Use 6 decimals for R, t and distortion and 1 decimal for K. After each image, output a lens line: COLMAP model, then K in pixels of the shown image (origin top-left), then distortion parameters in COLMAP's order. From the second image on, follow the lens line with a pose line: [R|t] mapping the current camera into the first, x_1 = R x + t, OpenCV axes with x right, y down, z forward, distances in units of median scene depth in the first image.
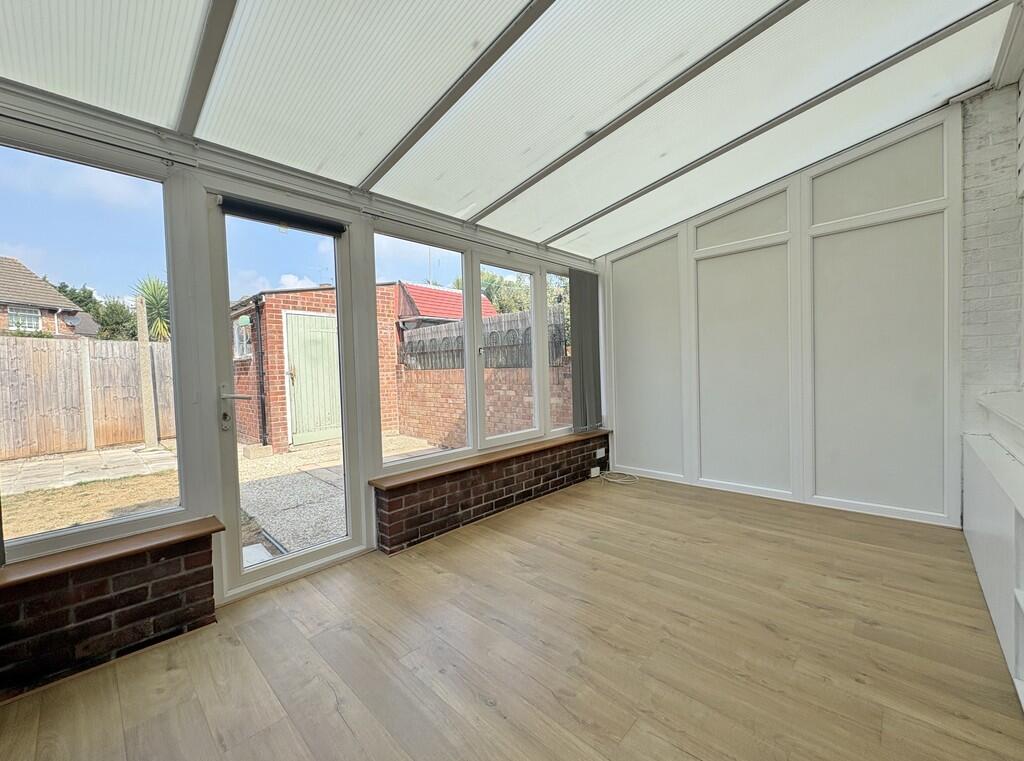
lens RADIAL K [[411.0, 0, 512.0], [0, 411.0, 380.5], [0, 0, 1]] dist [-0.002314, 0.000121]
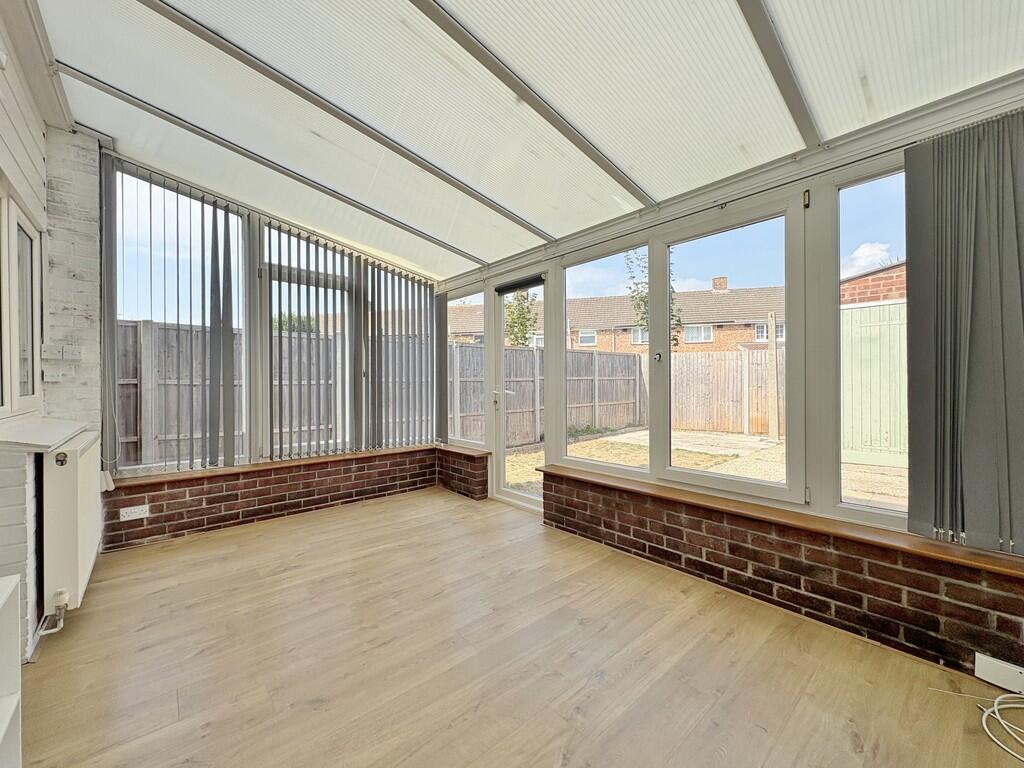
lens RADIAL K [[407.3, 0, 512.0], [0, 407.3, 384.0], [0, 0, 1]] dist [-0.000166, -0.000321]
pose [[-0.082087, 0.030164, -0.996169, 0.738823], [-0.020864, 0.999271, 0.031977, -0.037899], [0.996407, 0.023409, -0.081397, 0.765323]]
